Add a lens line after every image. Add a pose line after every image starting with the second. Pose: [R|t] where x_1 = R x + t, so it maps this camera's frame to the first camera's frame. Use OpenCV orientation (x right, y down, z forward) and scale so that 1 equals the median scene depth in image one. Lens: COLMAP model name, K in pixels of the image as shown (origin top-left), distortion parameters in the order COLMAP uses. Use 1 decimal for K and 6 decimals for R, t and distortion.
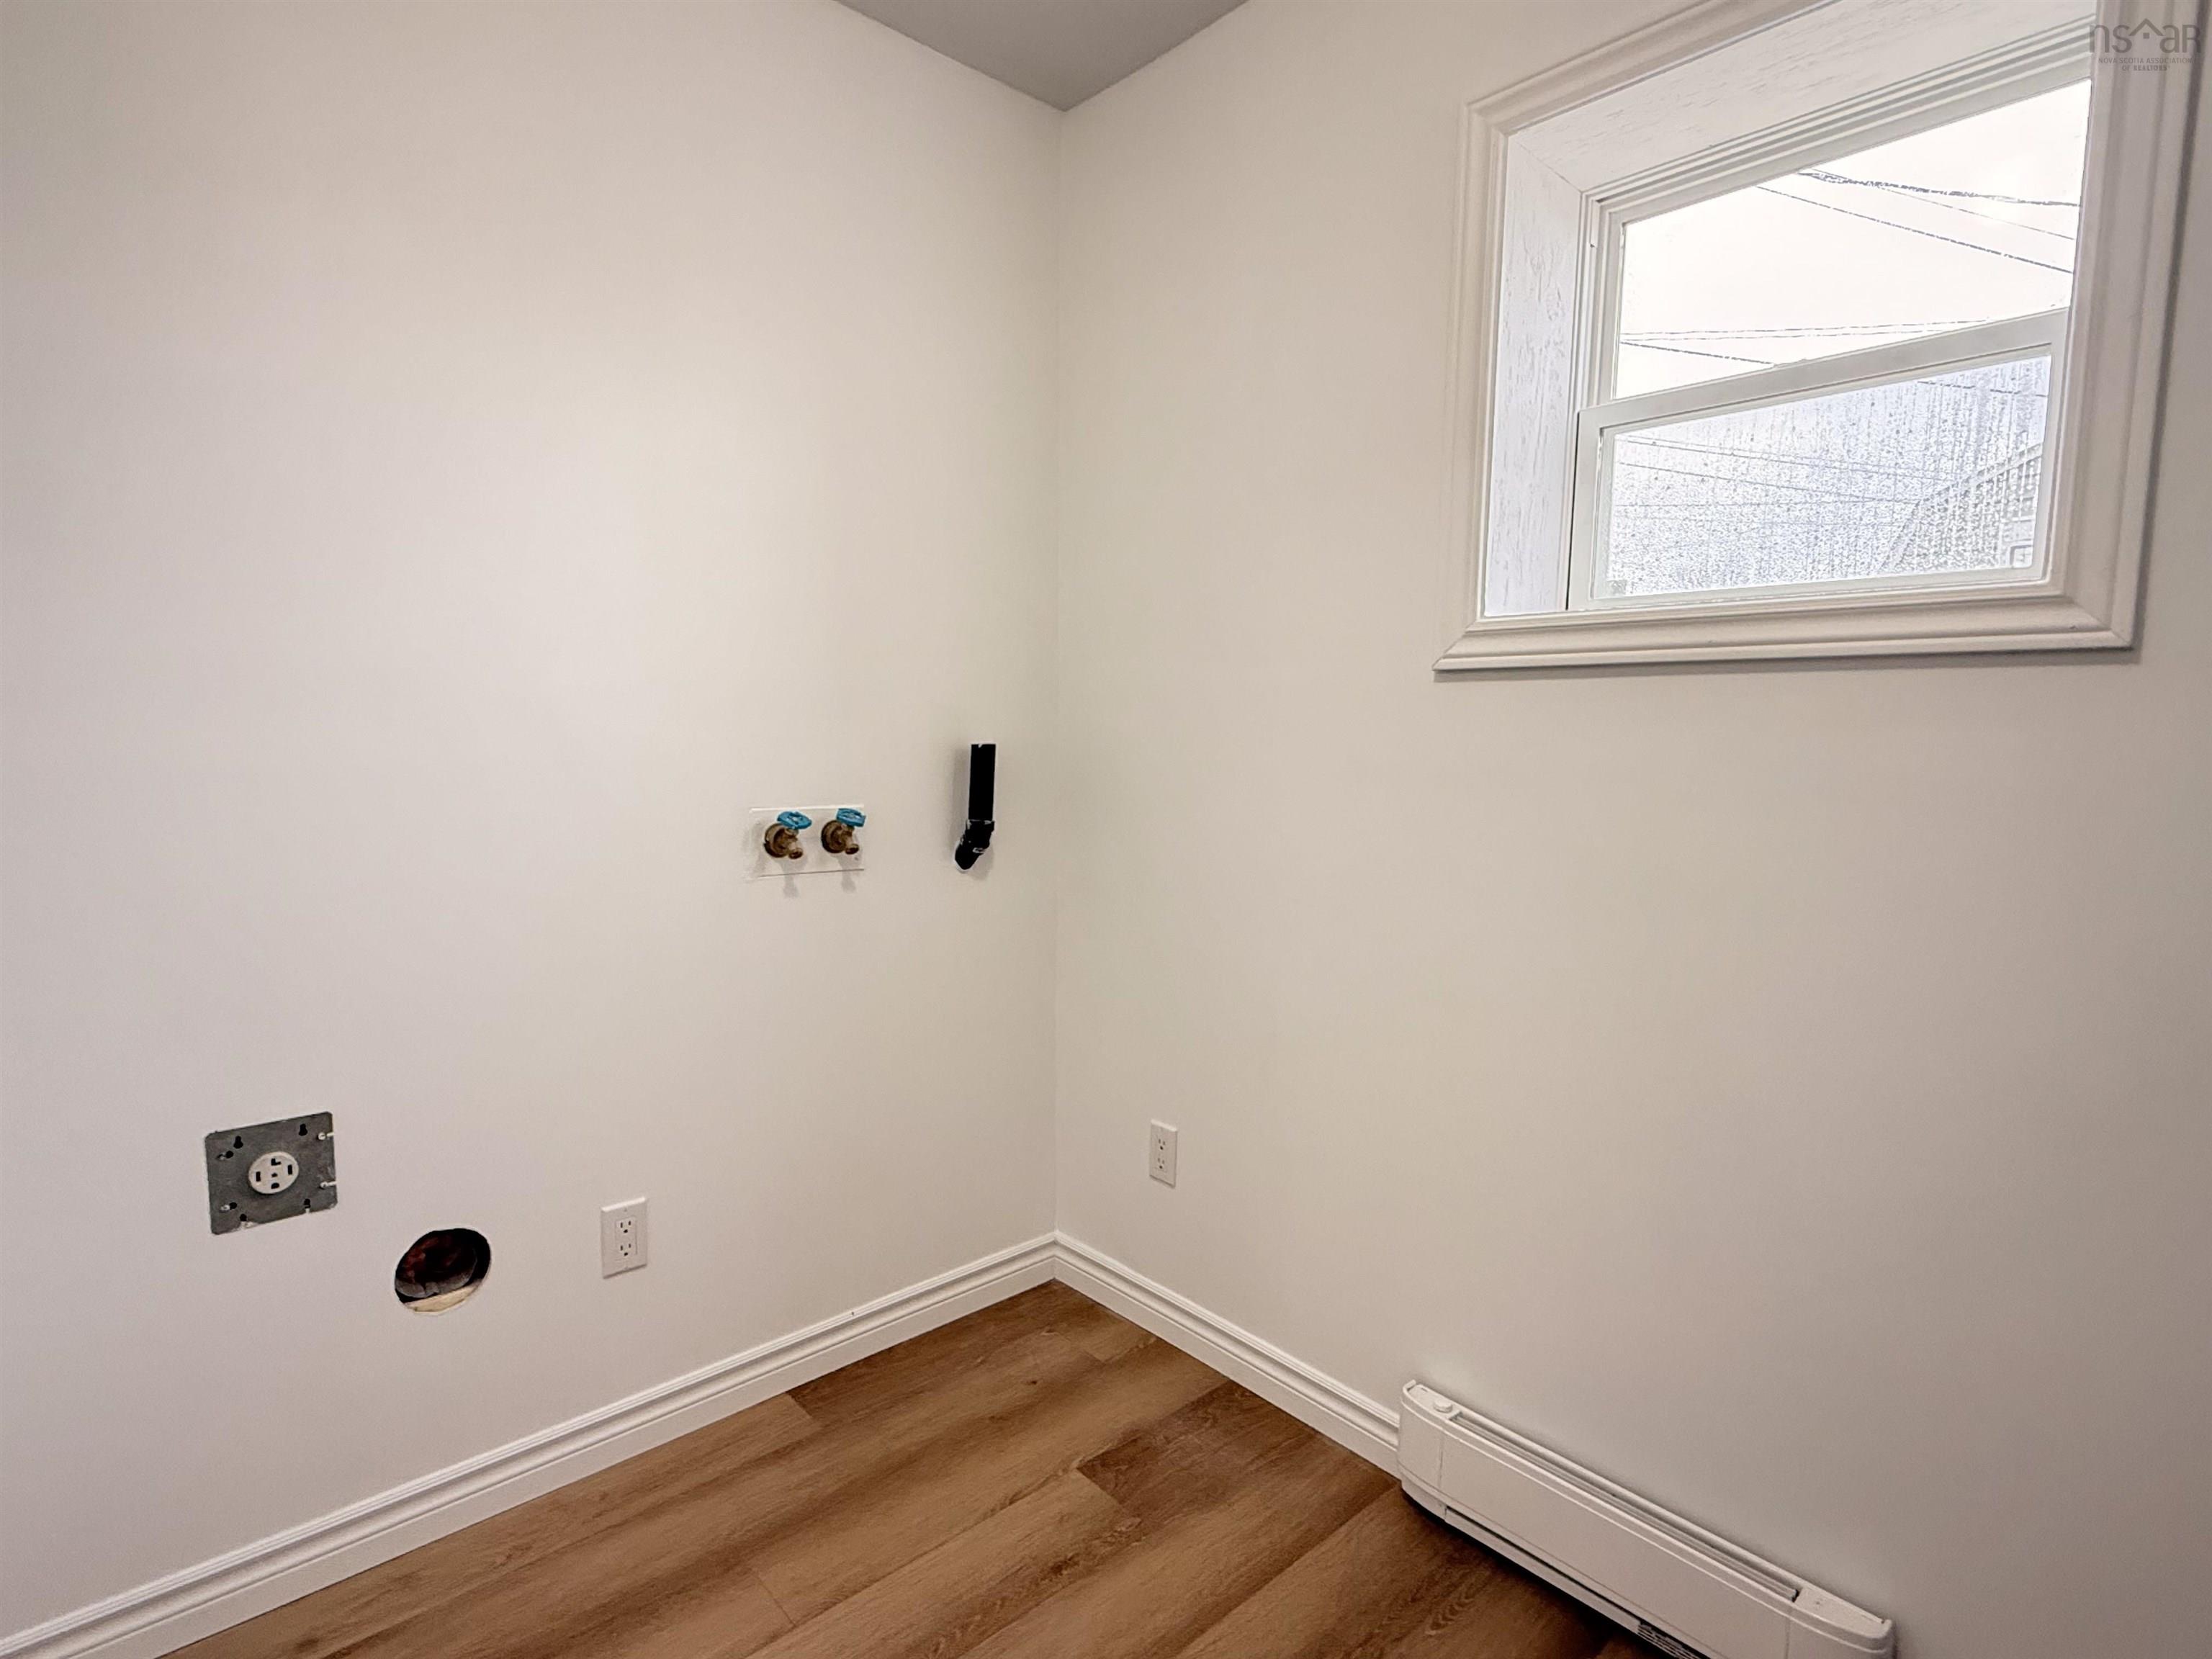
lens RADIAL K [[1114.2, 0, 1099.3], [0, 1114.2, 832.0], [0, 0, 1]] dist [0.005538, -0.003026]
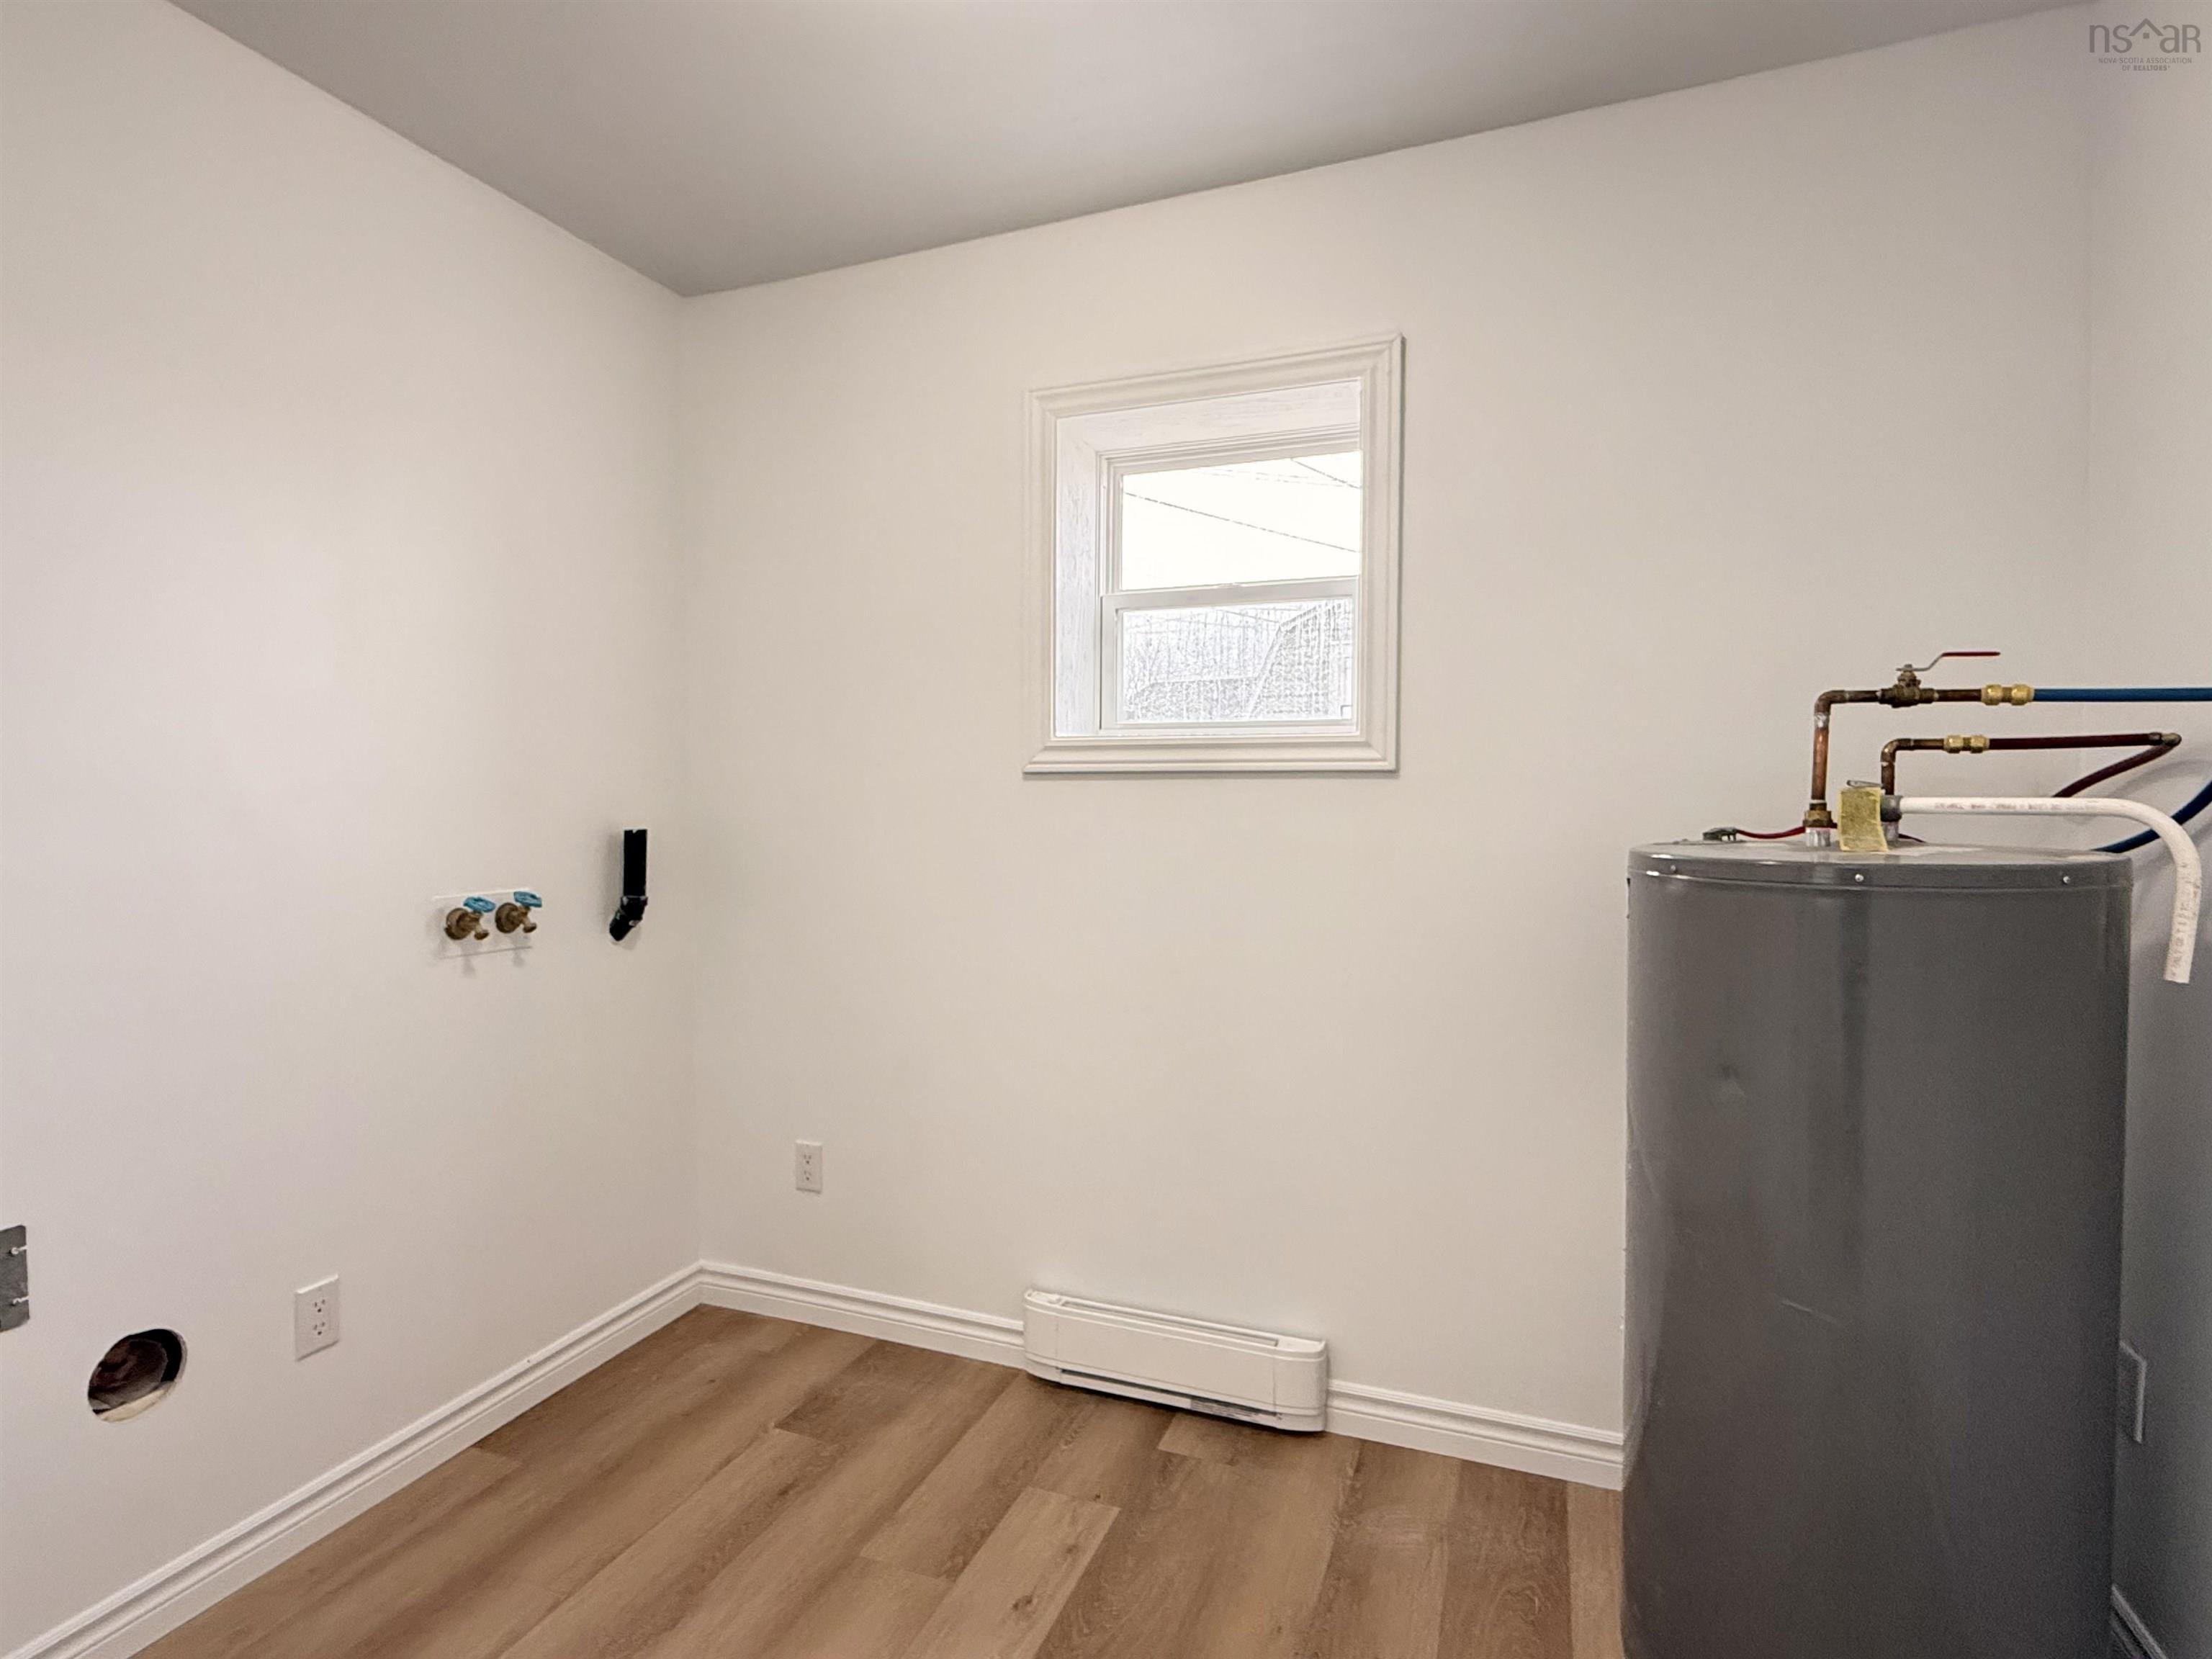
lens RADIAL K [[1114.2, 0, 1107.6], [0, 1114.2, 827.9], [0, 0, 1]] dist [0.005538, -0.003026]
pose [[0.889257, -0.024589, 0.456747, -0.244125], [0.051390, 0.997603, -0.046349, -0.003614], [-0.454512, 0.064688, 0.888389, -0.292095]]
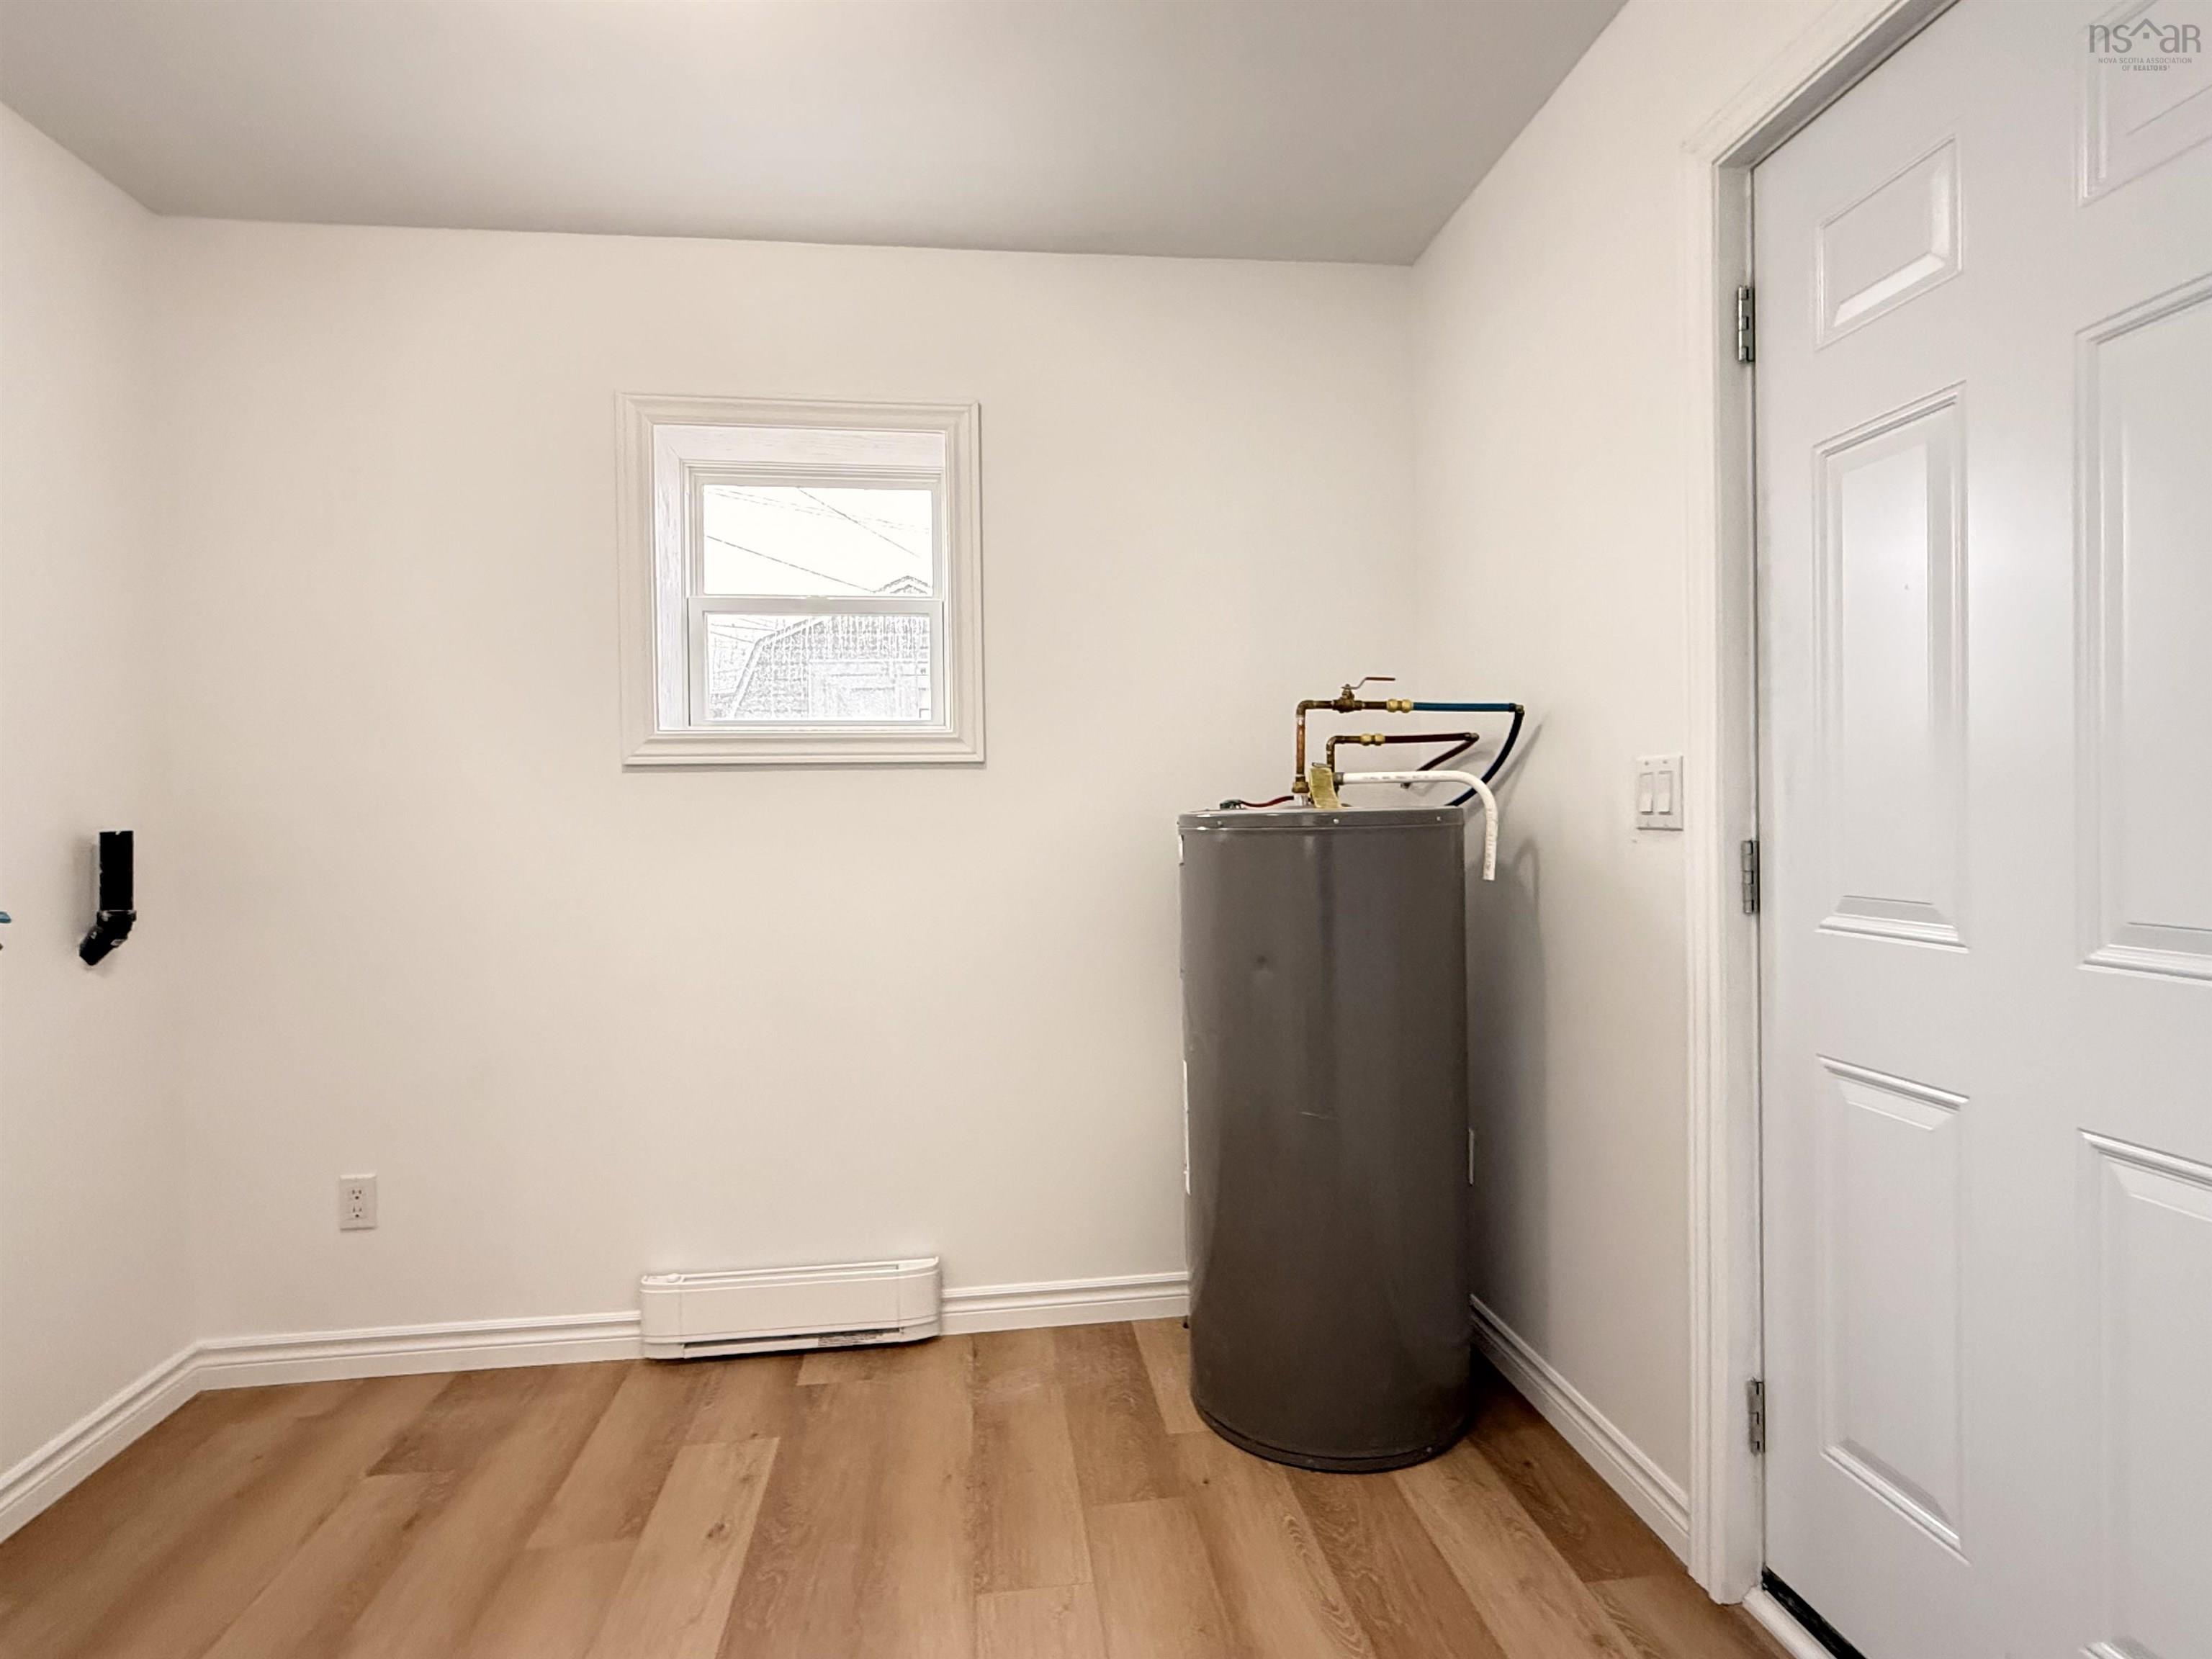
lens RADIAL K [[1114.2, 0, 1104.7], [0, 1114.2, 821.6], [0, 0, 1]] dist [0.005538, -0.003026]
pose [[0.562793, -0.026635, 0.826169, -0.523244], [0.098634, 0.994504, -0.035129, 0.037859], [-0.820692, 0.101259, 0.562327, -0.298901]]
